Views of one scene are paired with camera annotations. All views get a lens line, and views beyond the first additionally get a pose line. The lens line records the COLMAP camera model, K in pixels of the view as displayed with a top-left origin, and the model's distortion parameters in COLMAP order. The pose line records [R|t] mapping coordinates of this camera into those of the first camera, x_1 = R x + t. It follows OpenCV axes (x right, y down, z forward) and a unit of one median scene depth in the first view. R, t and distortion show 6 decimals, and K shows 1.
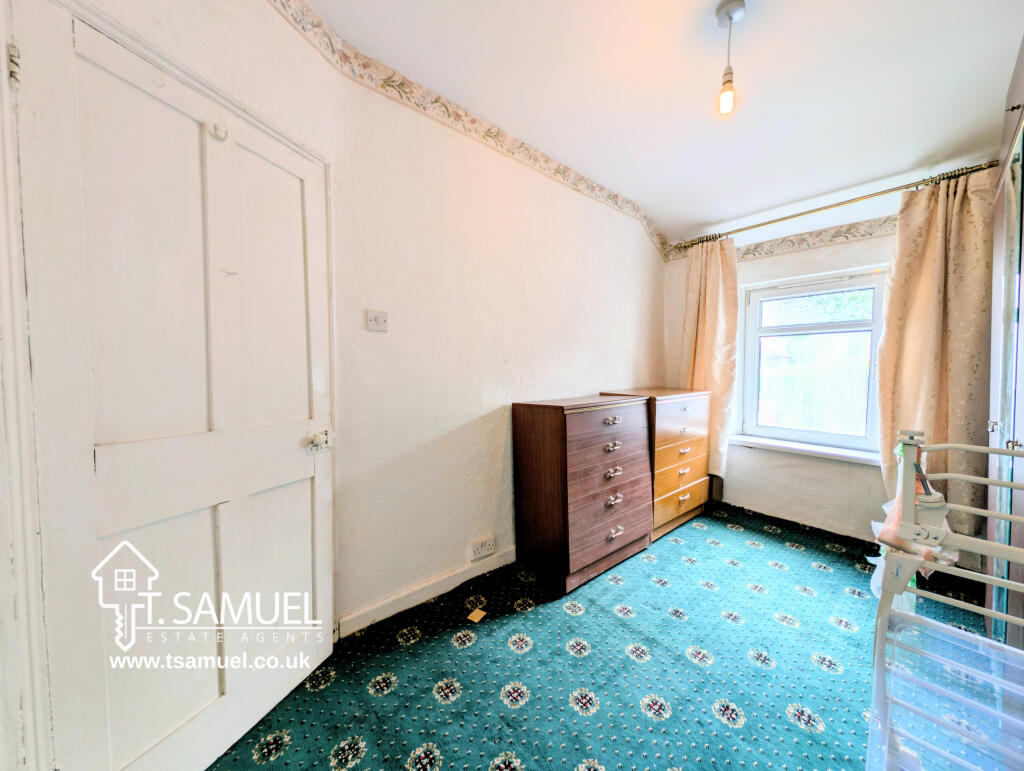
lens RADIAL K [[370.0, 0, 513.2], [0, 370.0, 384.7], [0, 0, 1]] dist [0.000790, 0.001853]
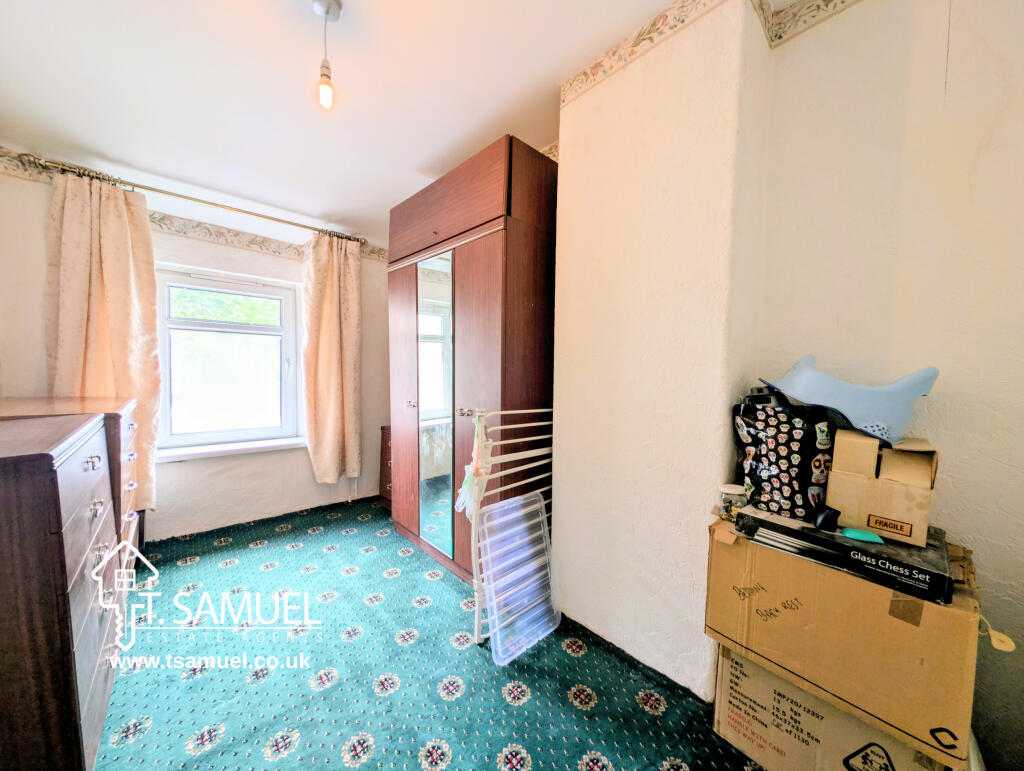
lens RADIAL K [[370.0, 0, 513.2], [0, 370.0, 384.7], [0, 0, 1]] dist [0.000790, 0.001853]
pose [[-0.045173, -0.040081, 0.998175, -0.240898], [0.027537, 0.998765, 0.041351, -0.018489], [-0.998600, 0.029354, -0.044014, 0.312477]]
